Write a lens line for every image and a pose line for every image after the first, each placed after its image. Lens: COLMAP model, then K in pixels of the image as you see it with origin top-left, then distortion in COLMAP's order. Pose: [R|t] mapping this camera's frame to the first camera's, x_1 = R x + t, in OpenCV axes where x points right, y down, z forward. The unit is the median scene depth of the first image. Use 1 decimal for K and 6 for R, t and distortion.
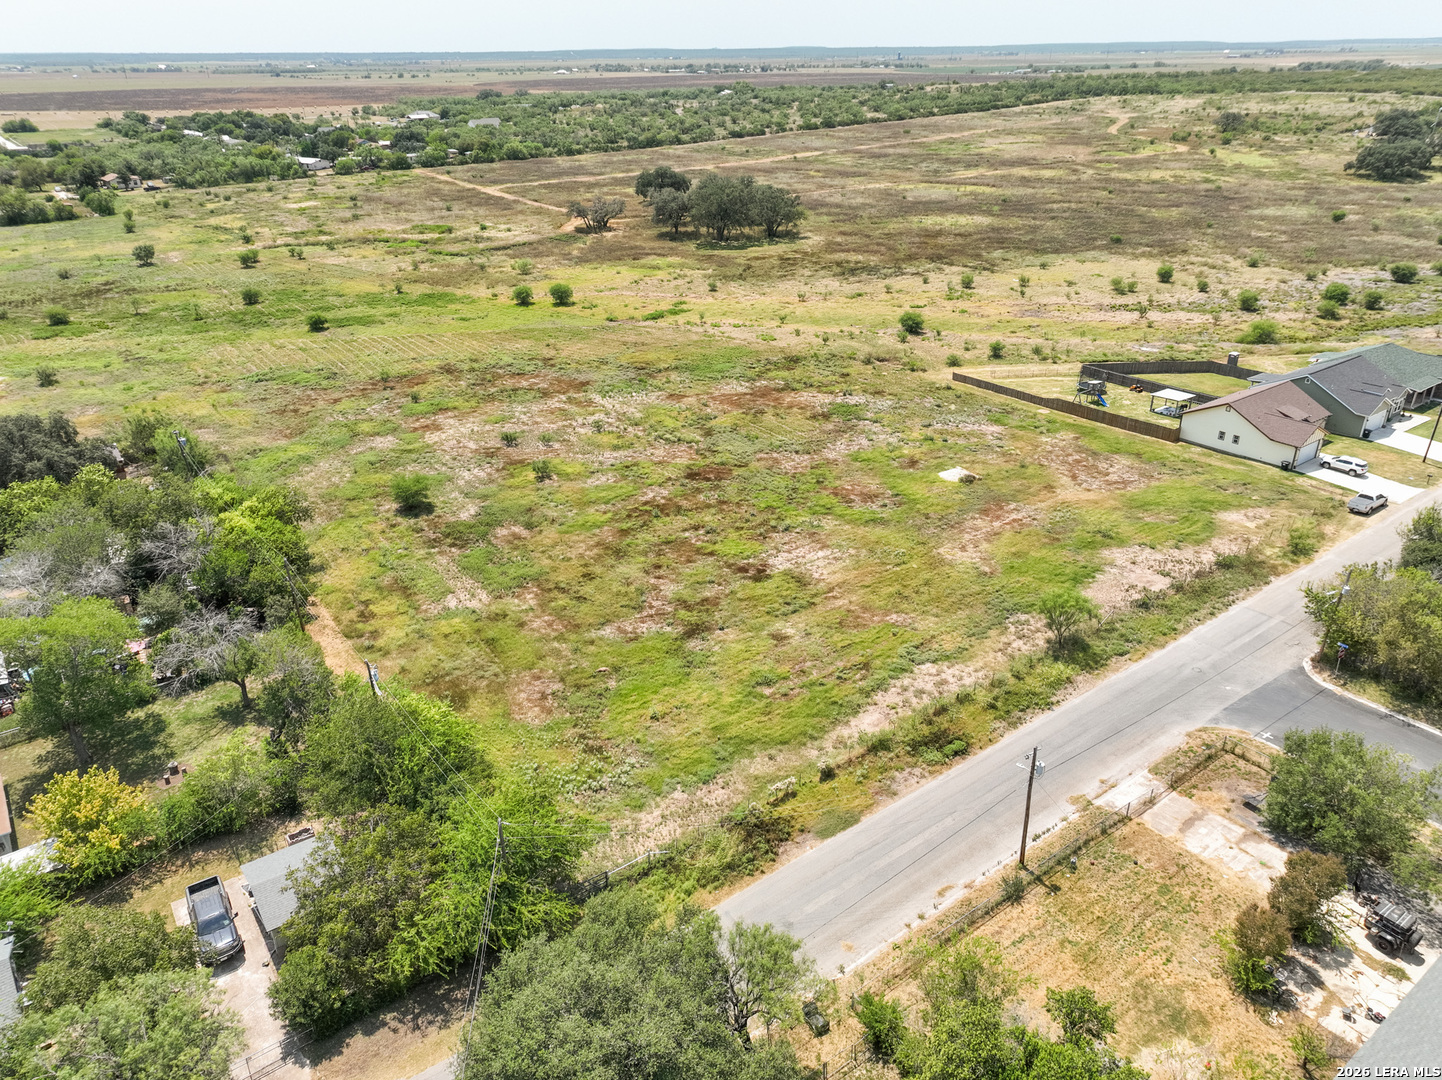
lens RADIAL K [[1010.9, 0, 719.6], [0, 1010.9, 539.4], [0, 0, 1]] dist [0.000455, 0.016311]
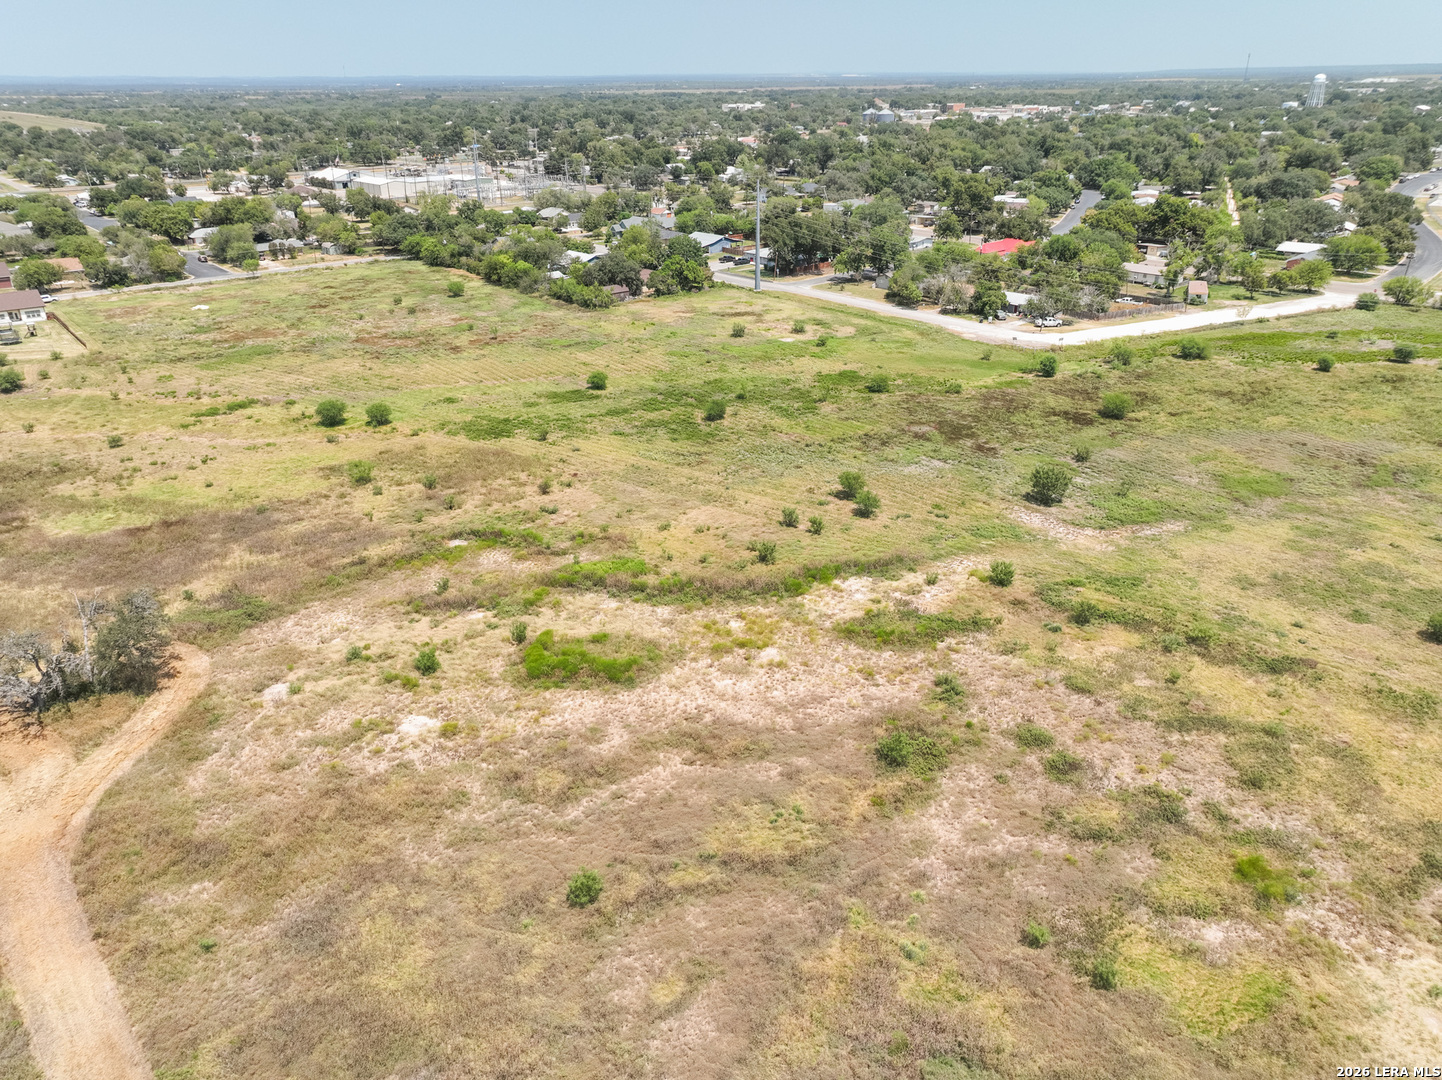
lens RADIAL K [[1010.9, 0, 719.8], [0, 1010.9, 541.2], [0, 0, 1]] dist [0.000455, 0.016311]
pose [[-0.998347, 0.041535, -0.039734, -0.641109], [-0.004506, 0.632592, 0.774472, -1.200608], [0.057303, 0.773370, -0.631359, 2.381196]]
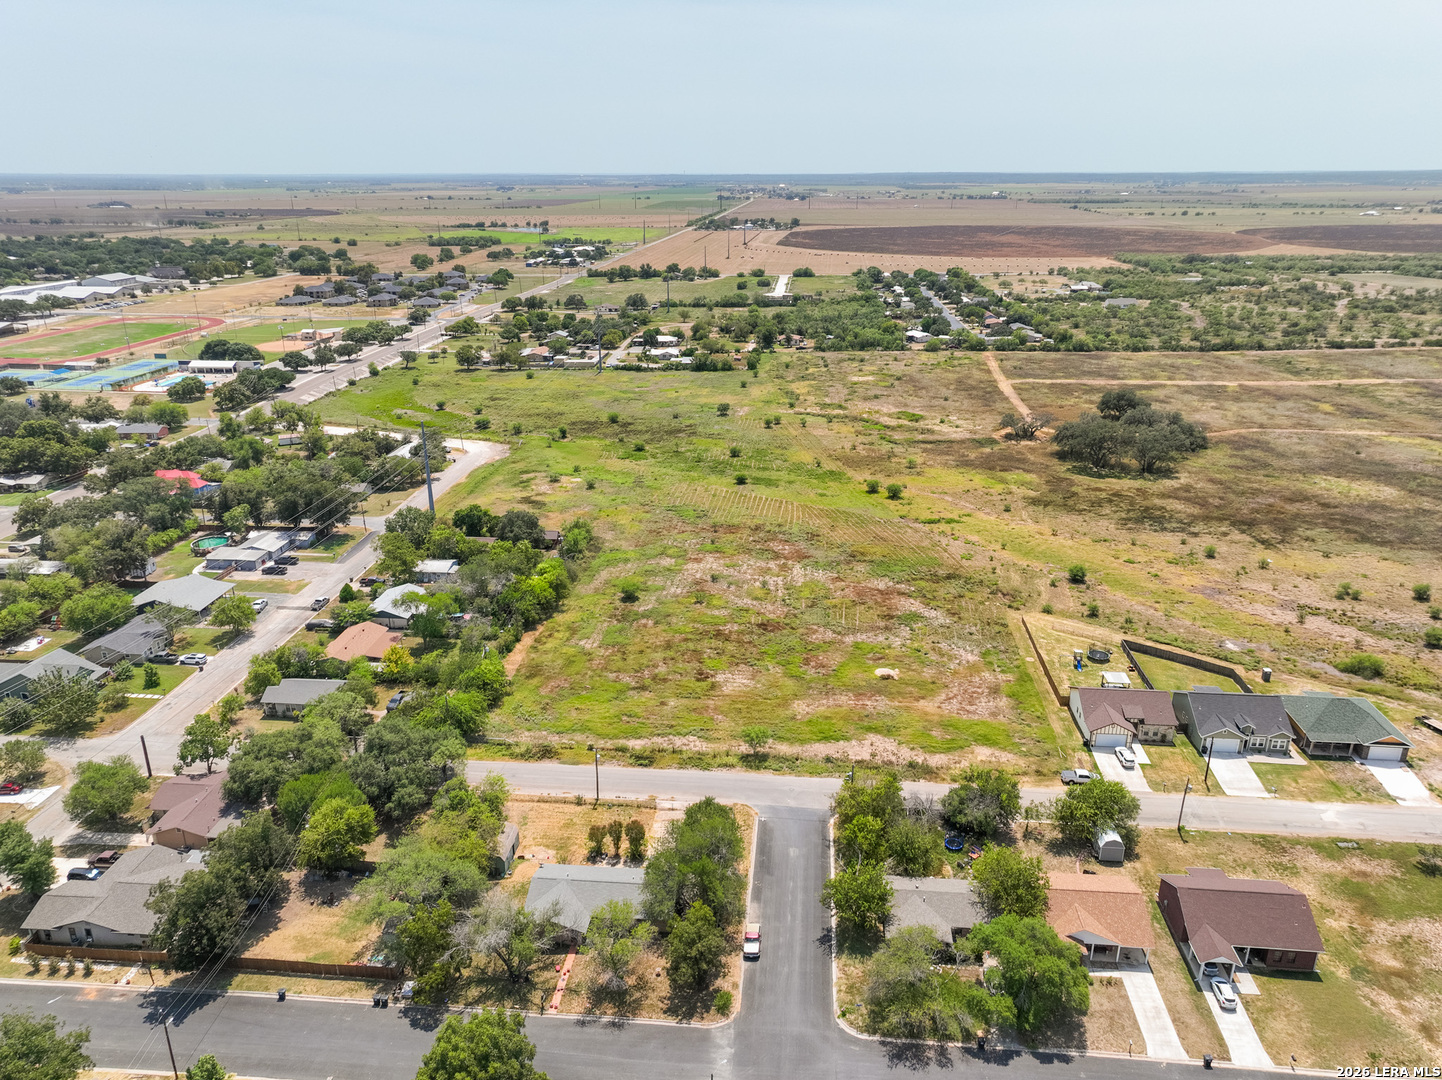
lens RADIAL K [[1010.9, 0, 722.8], [0, 1010.9, 538.6], [0, 0, 1]] dist [0.000455, 0.016311]
pose [[0.741845, 0.237451, -0.627122, 0.849625], [-0.297065, 0.954804, 0.010115, -0.175688], [0.601181, 0.178792, 0.778855, -0.371188]]
